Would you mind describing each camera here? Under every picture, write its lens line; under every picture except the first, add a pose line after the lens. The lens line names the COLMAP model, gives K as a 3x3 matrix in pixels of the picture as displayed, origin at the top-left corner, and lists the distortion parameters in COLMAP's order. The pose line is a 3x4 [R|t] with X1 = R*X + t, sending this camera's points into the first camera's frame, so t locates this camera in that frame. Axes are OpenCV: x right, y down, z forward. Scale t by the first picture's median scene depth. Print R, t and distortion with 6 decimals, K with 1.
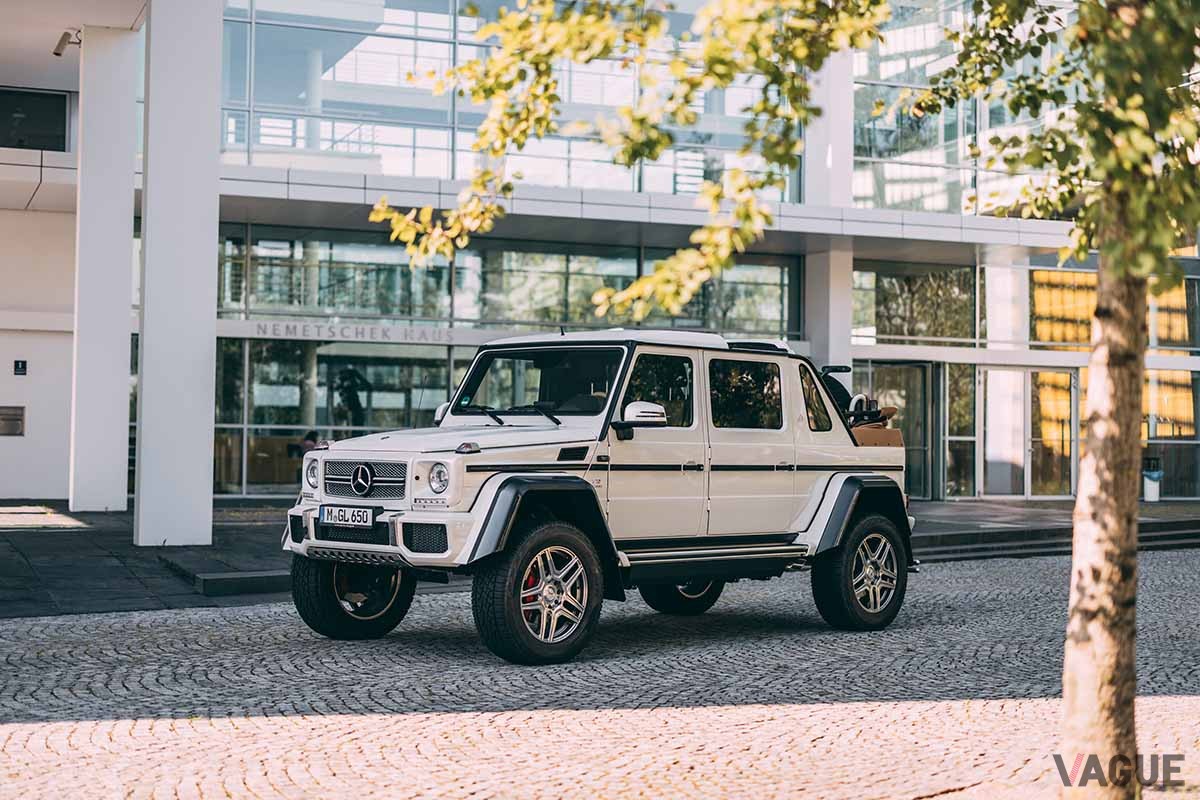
lens RADIAL K [[2837.7, 0, 600.0], [0, 2837.7, 400.0], [0, 0, 1]] dist [-0.079612, -0.496125]
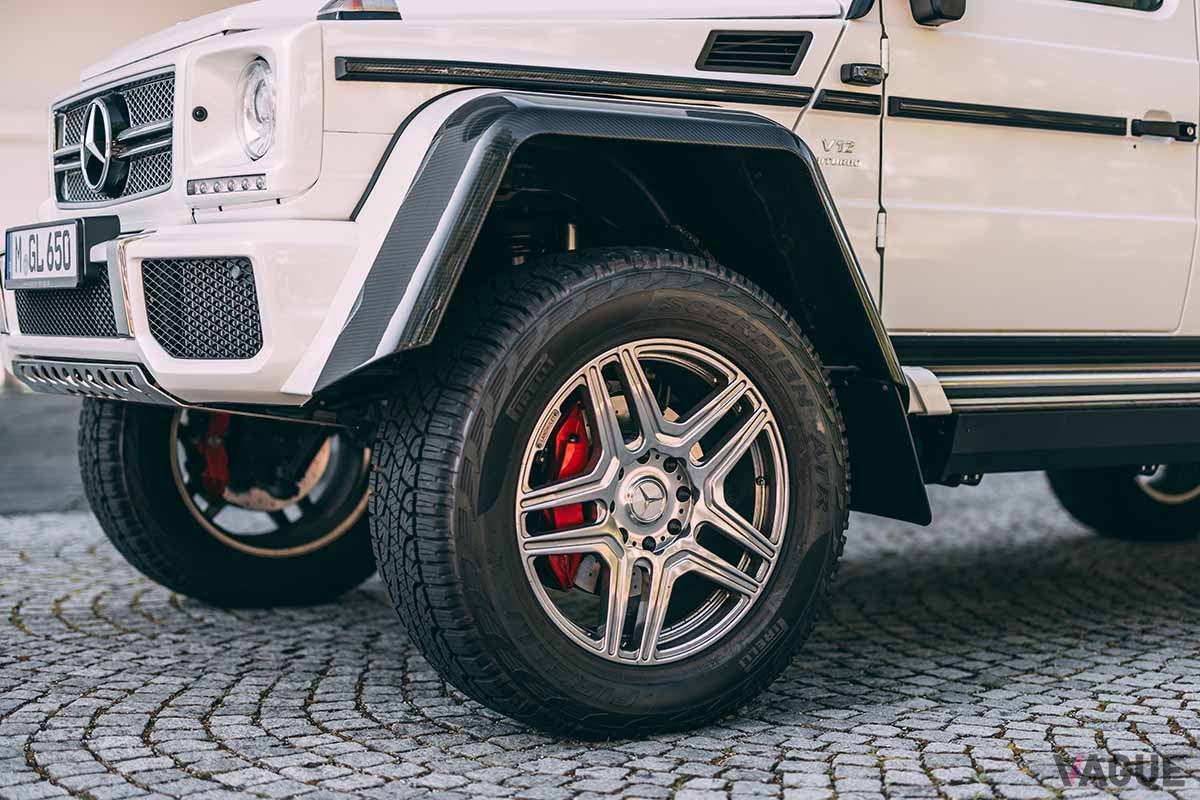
lens RADIAL K [[2739.9, 0, 601.6], [0, 2739.9, 435.1], [0, 0, 1]] dist [-0.063218, -0.156647]
pose [[0.979540, 0.002048, -0.201238, 0.035307], [0.007501, 0.998882, 0.046677, 0.047979], [0.201108, -0.047231, 0.978430, 0.716825]]
